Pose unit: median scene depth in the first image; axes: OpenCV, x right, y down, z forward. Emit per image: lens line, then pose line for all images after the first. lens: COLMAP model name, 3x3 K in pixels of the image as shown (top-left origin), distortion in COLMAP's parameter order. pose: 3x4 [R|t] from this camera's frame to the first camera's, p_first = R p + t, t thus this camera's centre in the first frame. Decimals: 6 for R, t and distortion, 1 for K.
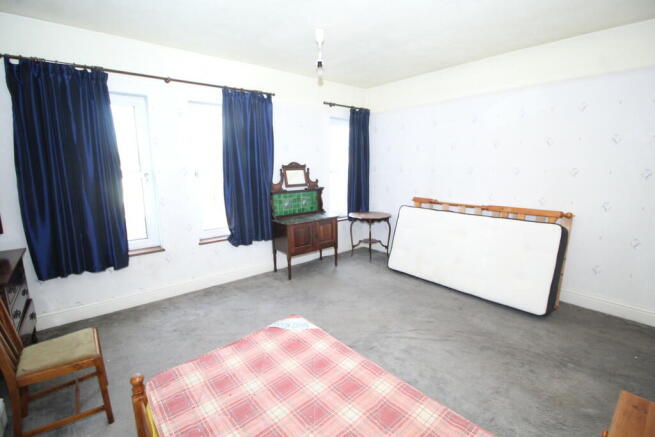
lens RADIAL K [[305.0, 0, 329.0], [0, 305.0, 215.7], [0, 0, 1]] dist [-0.012883, -0.003081]
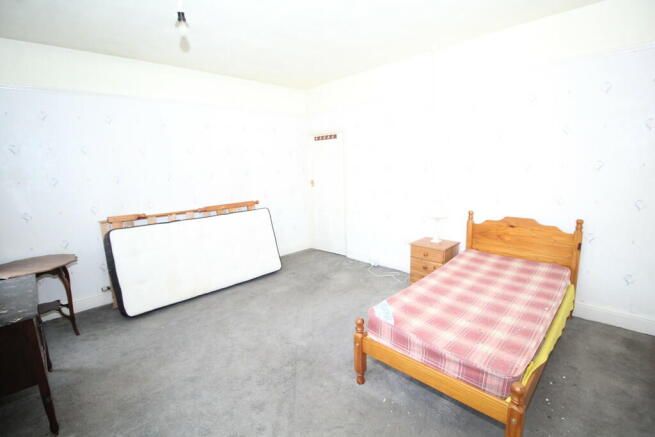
lens RADIAL K [[305.0, 0, 329.2], [0, 305.0, 219.7], [0, 0, 1]] dist [-0.012883, -0.003081]
pose [[-0.080560, -0.171795, 0.981833, -0.658541], [0.202314, 0.961712, 0.184875, -0.113919], [-0.976002, 0.213532, -0.042719, 0.699798]]
